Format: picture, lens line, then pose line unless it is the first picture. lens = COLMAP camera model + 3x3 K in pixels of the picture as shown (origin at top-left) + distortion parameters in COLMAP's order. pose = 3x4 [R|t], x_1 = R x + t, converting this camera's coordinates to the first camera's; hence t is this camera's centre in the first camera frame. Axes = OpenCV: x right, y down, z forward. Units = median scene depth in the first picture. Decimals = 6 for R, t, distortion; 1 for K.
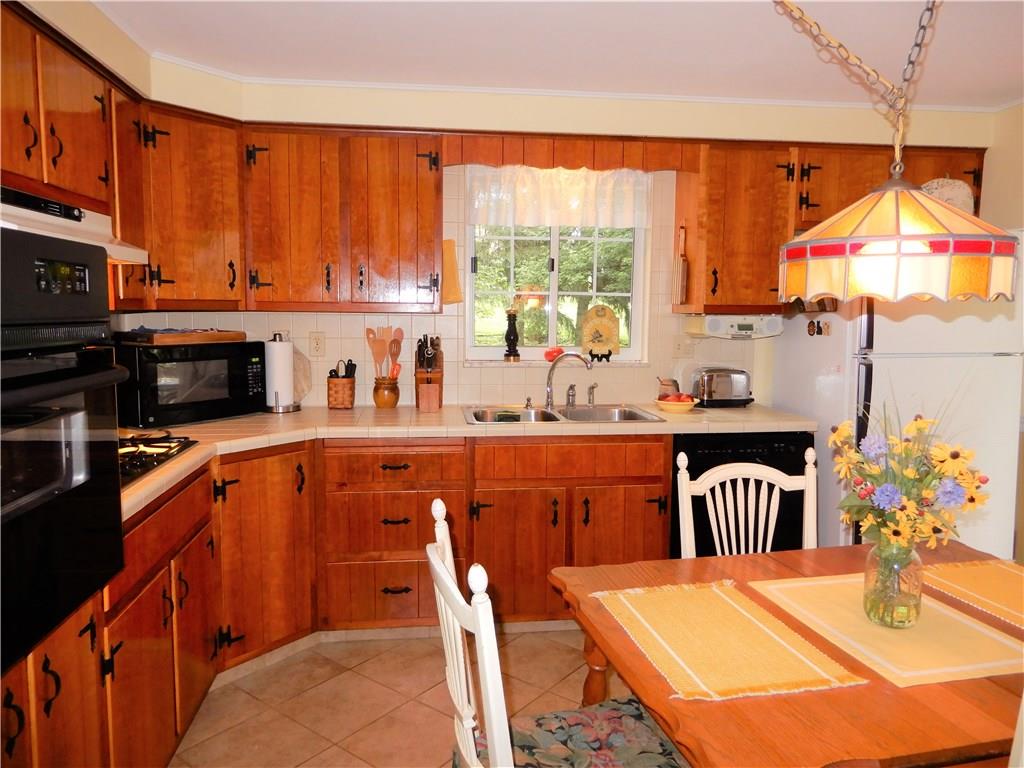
lens RADIAL K [[735.9, 0, 512.0], [0, 735.9, 384.0], [0, 0, 1]] dist [-0.007021, -0.001967]
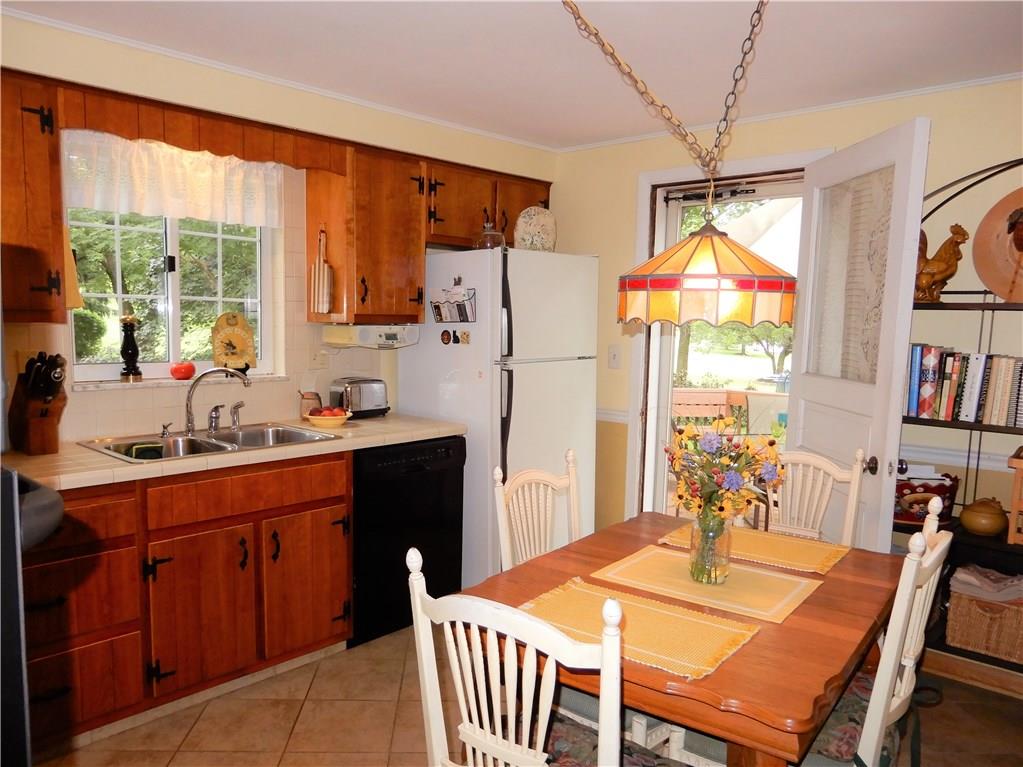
lens RADIAL K [[773.4, 0, 510.4], [0, 773.4, 411.5], [0, 0, 1]] dist [-0.011303, 0.000297]
pose [[0.770780, -0.069876, 0.633258, -0.234896], [0.050260, 0.997538, 0.048898, -0.019240], [-0.635116, -0.005861, 0.772394, 0.082852]]
